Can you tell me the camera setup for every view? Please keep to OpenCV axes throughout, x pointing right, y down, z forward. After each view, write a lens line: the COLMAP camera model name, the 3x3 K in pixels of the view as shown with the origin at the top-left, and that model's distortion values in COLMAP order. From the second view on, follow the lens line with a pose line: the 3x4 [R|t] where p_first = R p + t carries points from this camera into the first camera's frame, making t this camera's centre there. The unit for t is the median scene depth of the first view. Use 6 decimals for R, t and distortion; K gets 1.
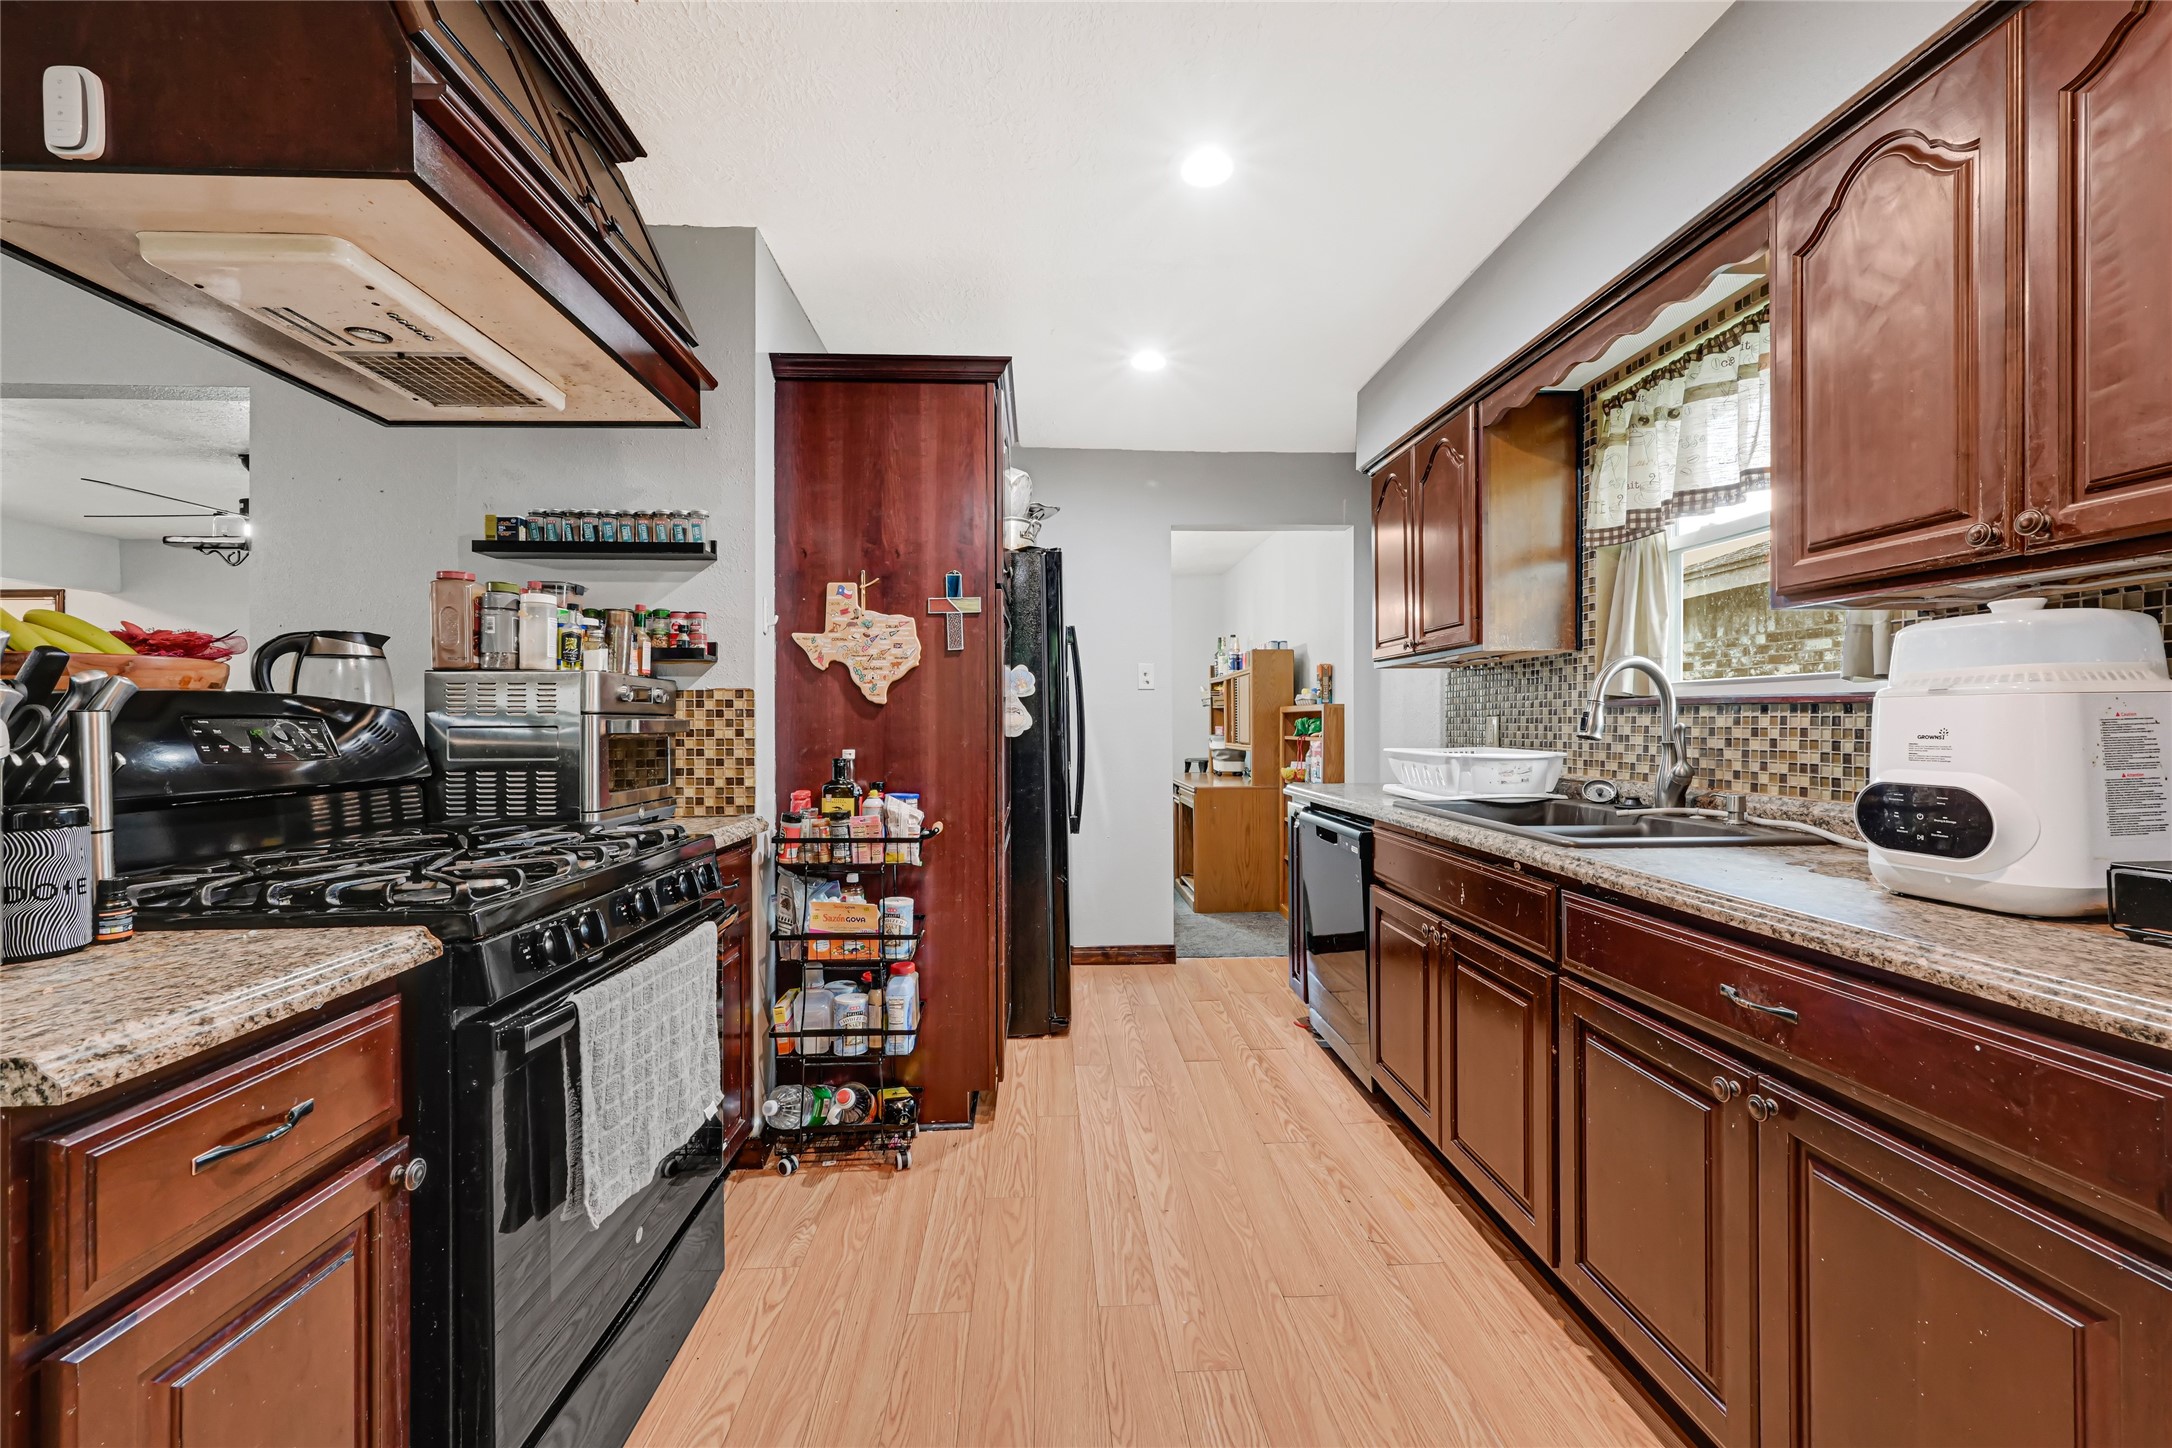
lens RADIAL K [[914.0, 0, 1100.4], [0, 914.0, 721.6], [0, 0, 1]] dist [0.000446, 0.000114]
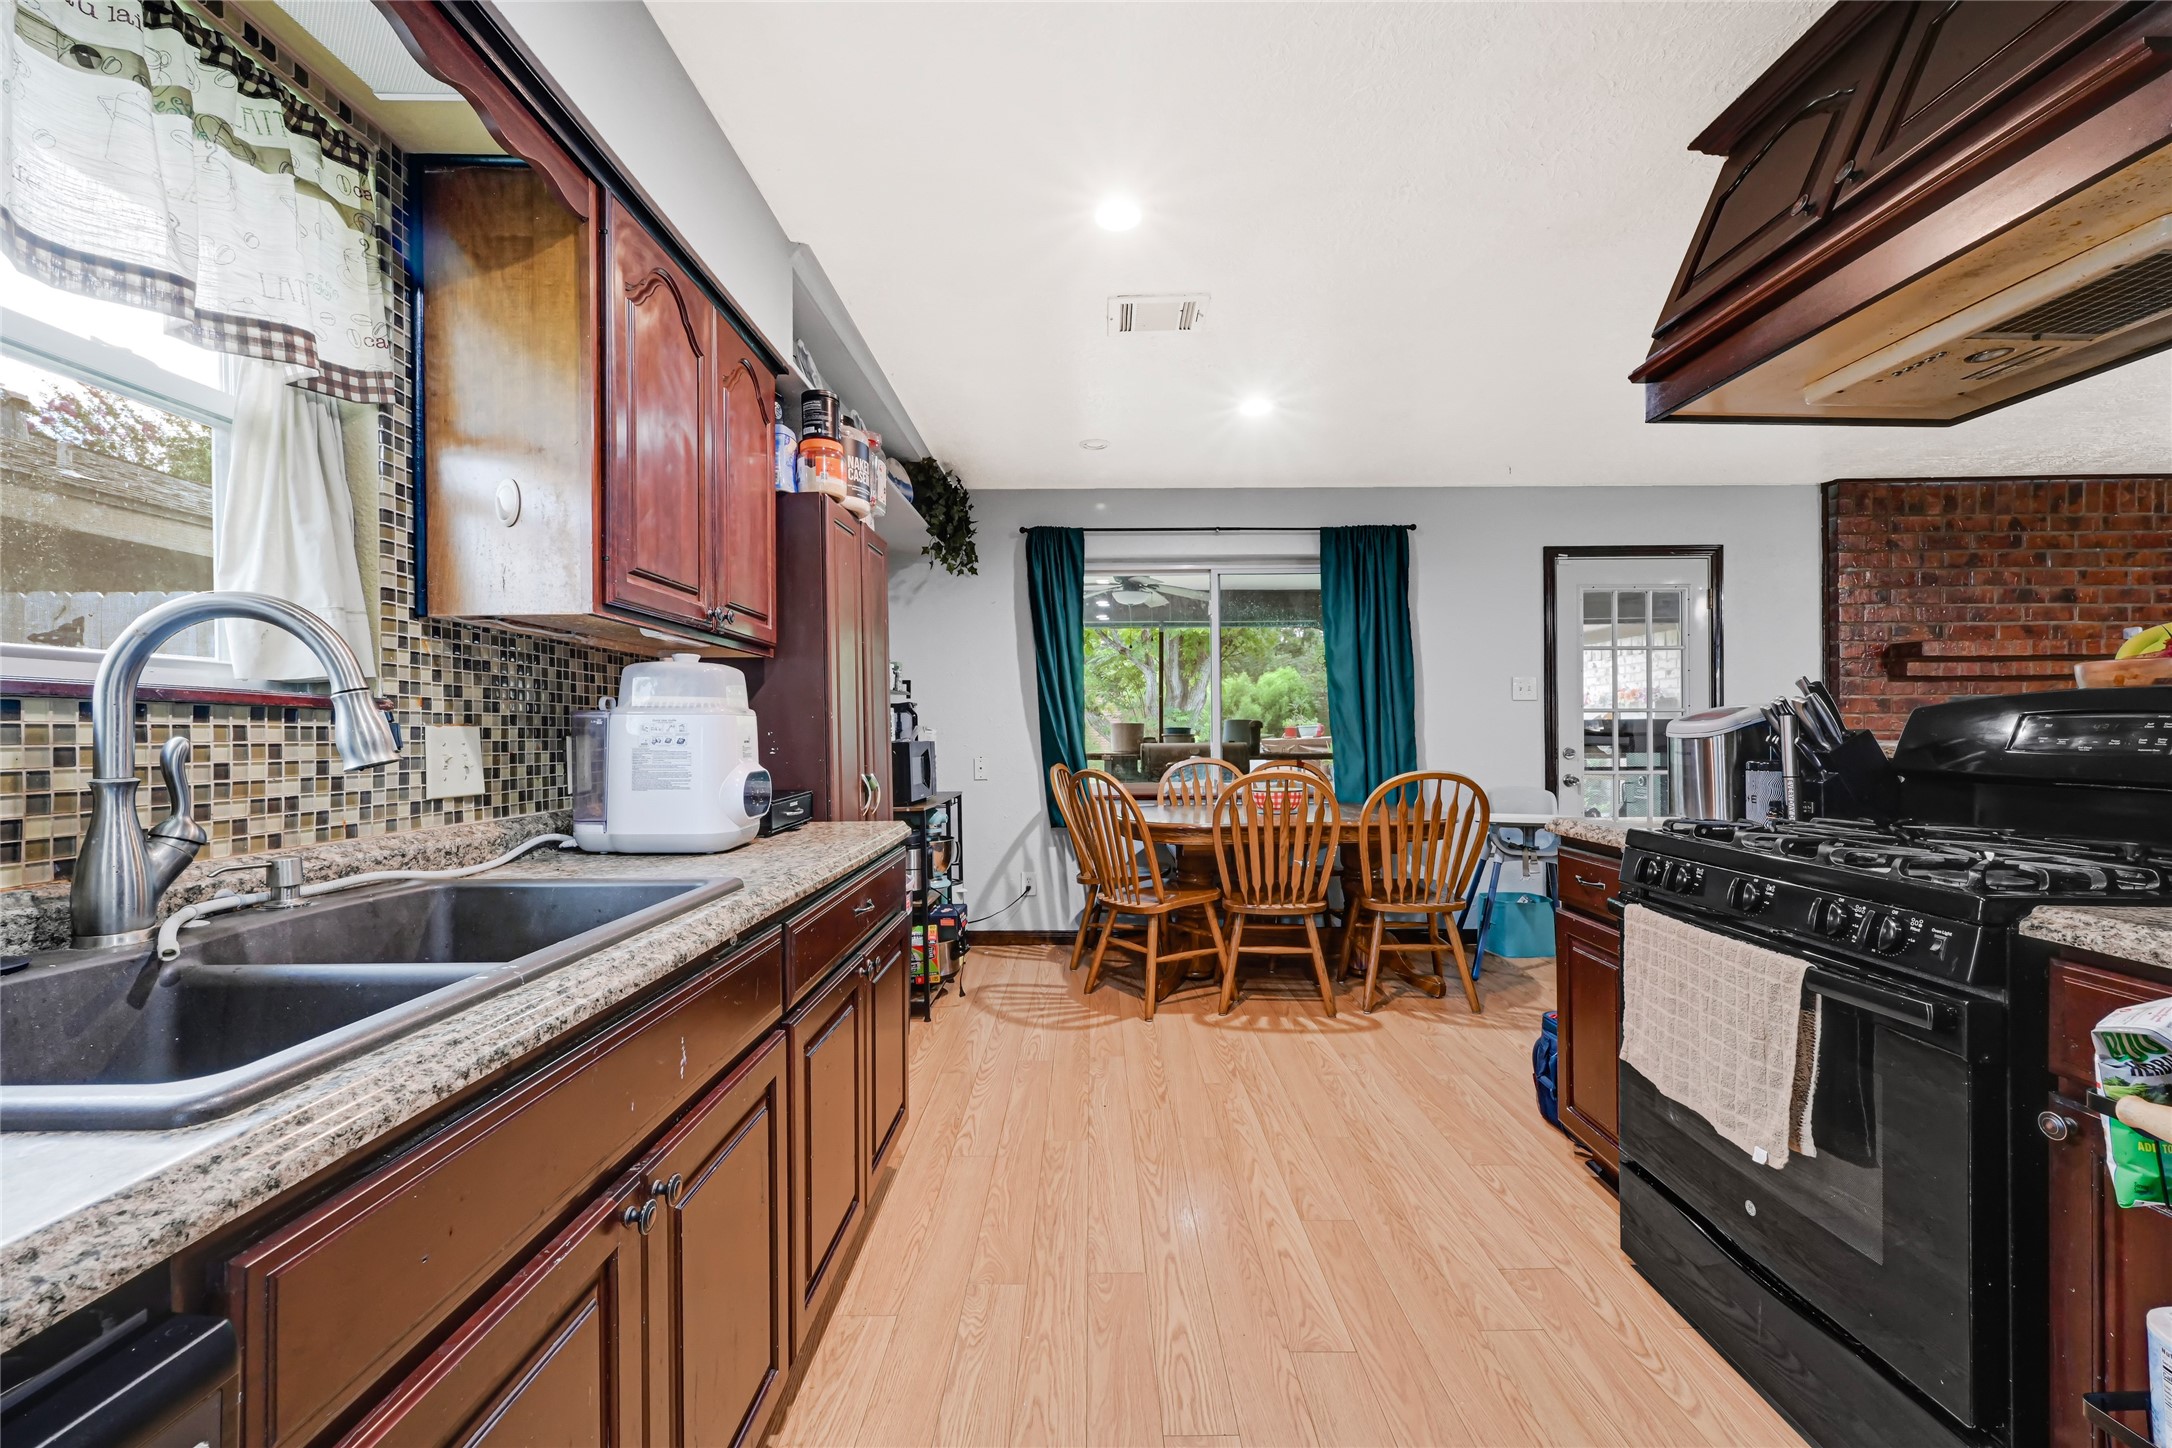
lens RADIAL K [[886.0, 0, 1086.8], [0, 886.0, 732.7], [0, 0, 1]] dist [0.002225, 0.000359]
pose [[-0.997832, 0.010105, 0.065028, 0.145404], [0.010357, 0.999940, 0.003544, 0.002724], [-0.064988, 0.004210, -0.997877, 1.621485]]
